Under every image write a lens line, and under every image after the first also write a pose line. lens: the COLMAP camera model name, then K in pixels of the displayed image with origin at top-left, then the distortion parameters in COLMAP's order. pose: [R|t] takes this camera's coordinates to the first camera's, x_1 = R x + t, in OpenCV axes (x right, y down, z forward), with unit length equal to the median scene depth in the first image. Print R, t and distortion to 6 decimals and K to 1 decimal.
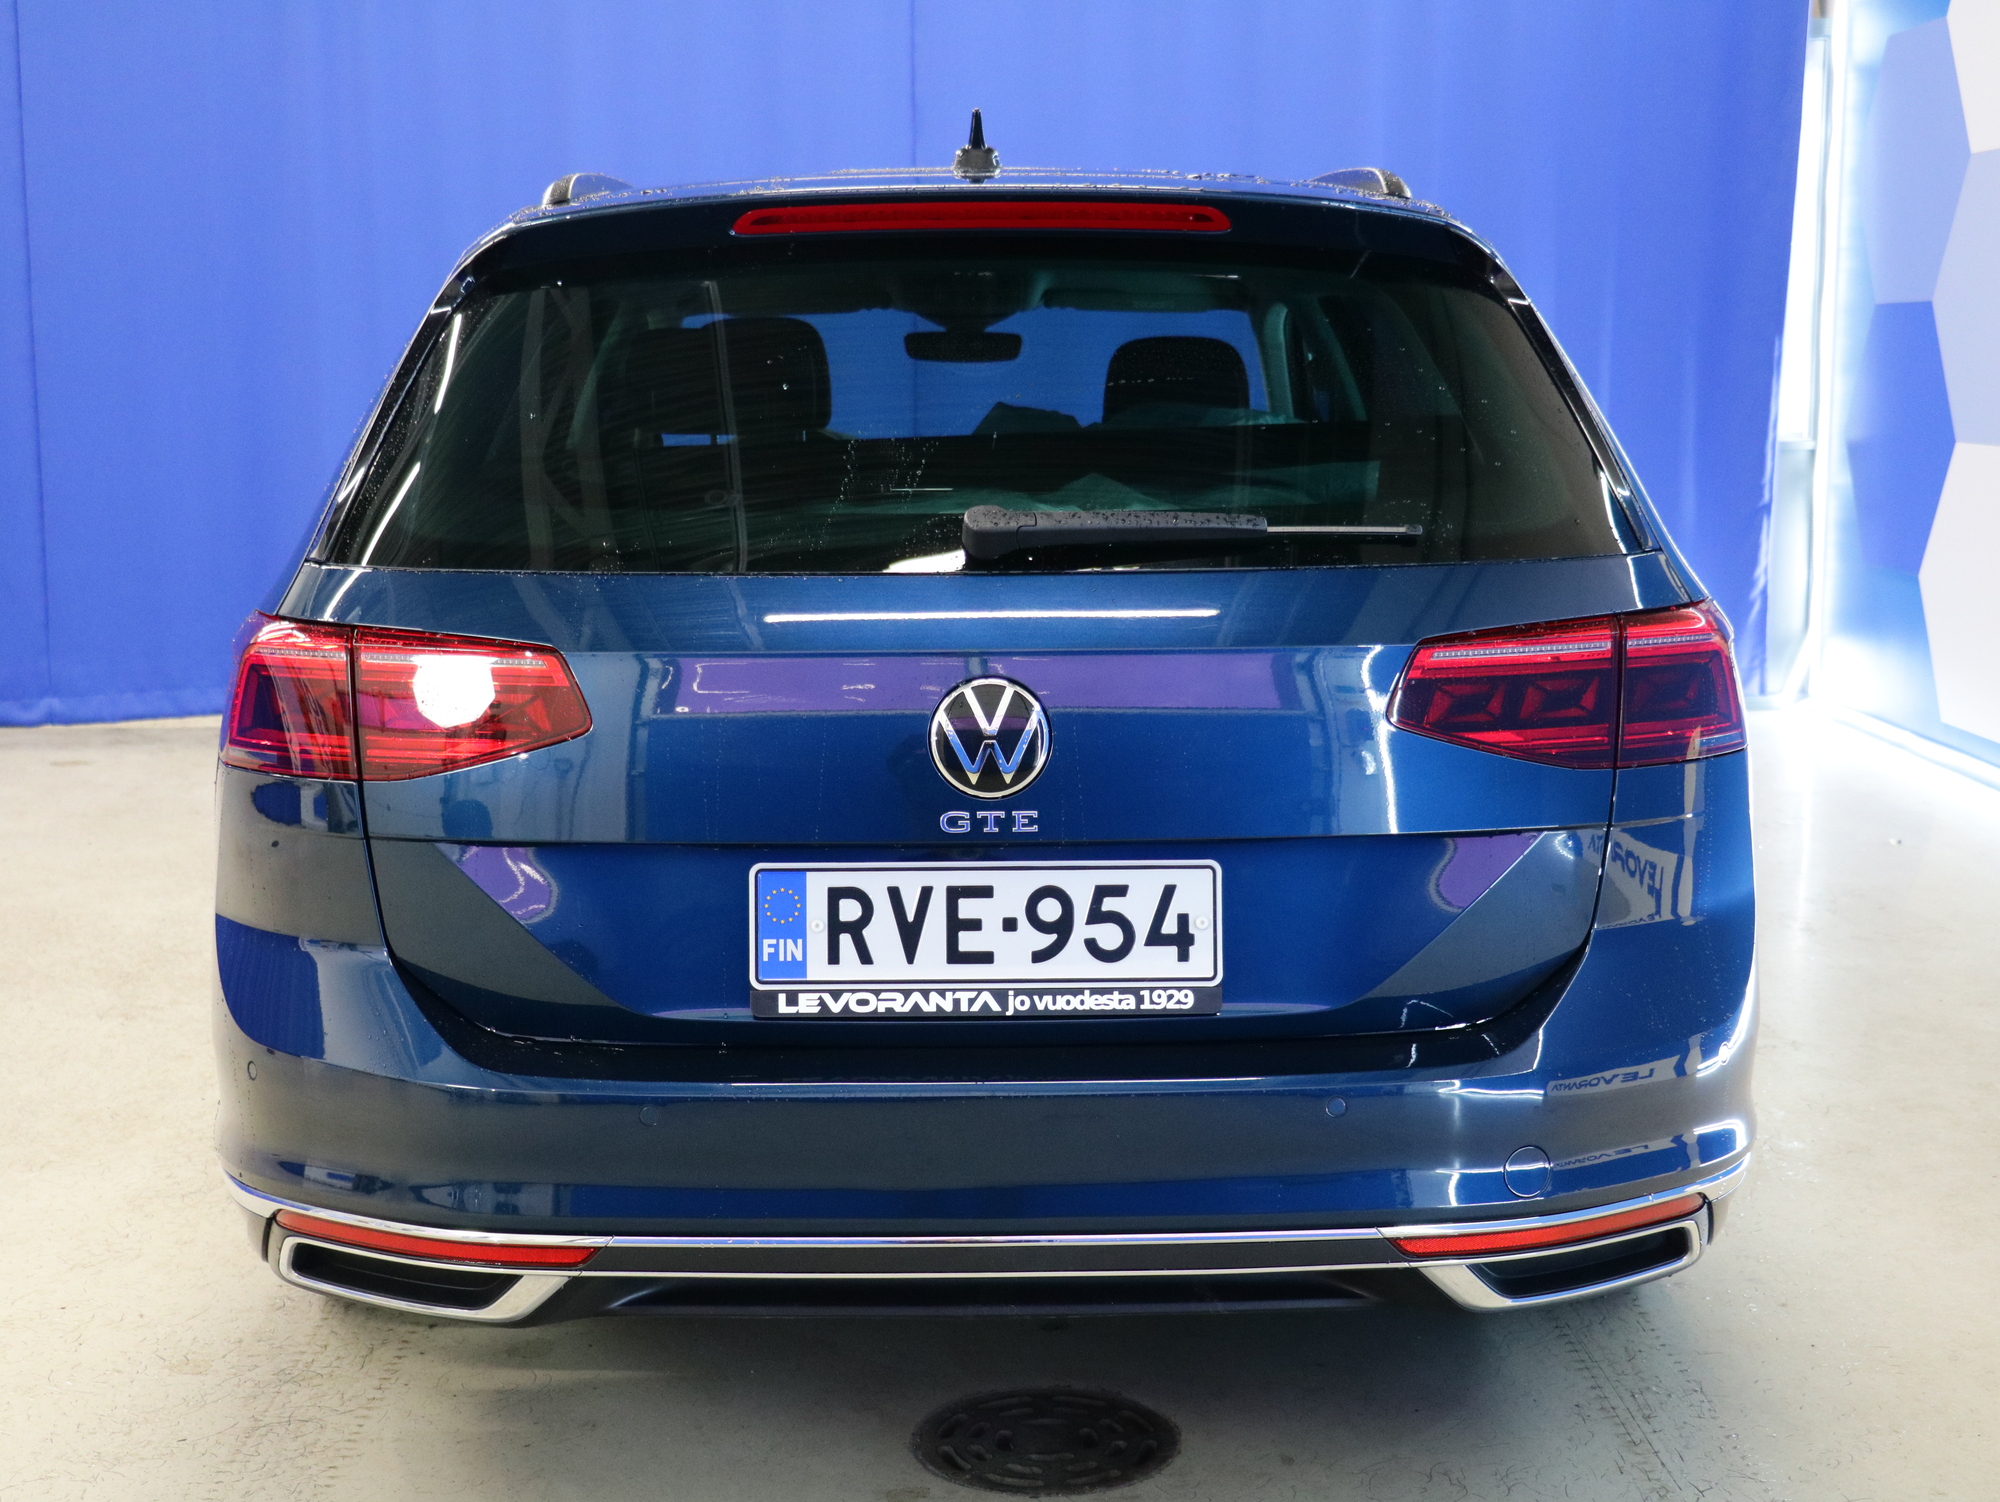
lens RADIAL K [[2487.6, 0, 999.8], [0, 2487.6, 749.2], [0, 0, 1]] dist [-0.027826, 0.000000]
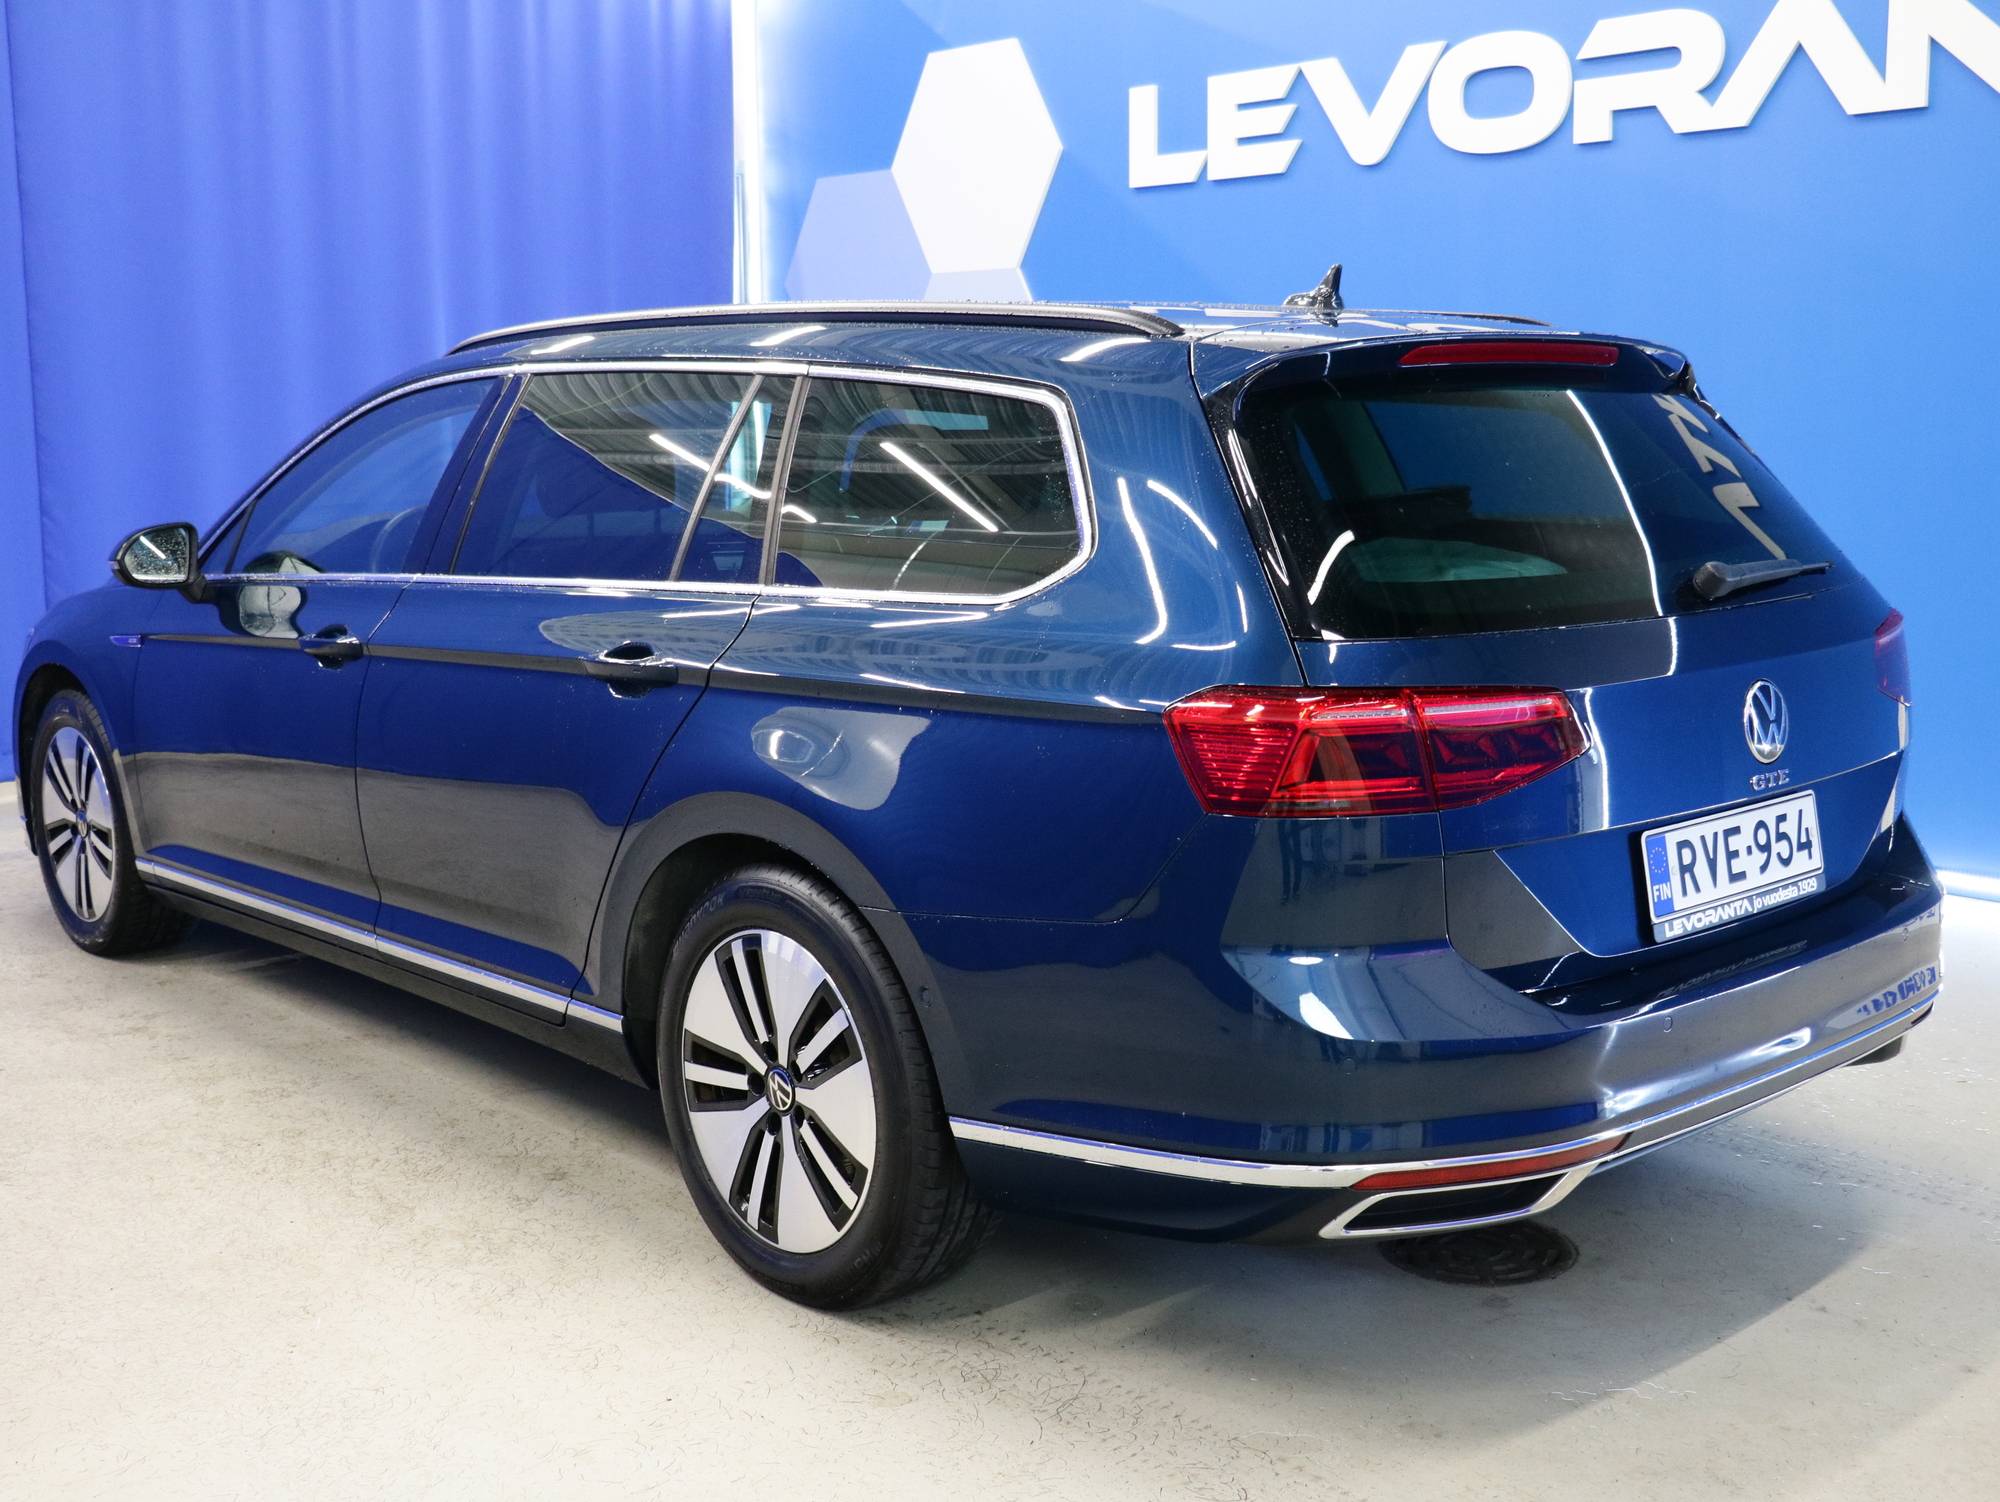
lens RADIAL K [[2093.7, 0, 998.5], [0, 2093.7, 749.4], [0, 0, 1]] dist [-0.016627, 0.000000]
pose [[0.774298, -0.110203, 0.623152, -1.080269], [0.108916, 0.993233, 0.040318, -0.083733], [-0.623378, 0.036653, 0.781061, 0.323805]]
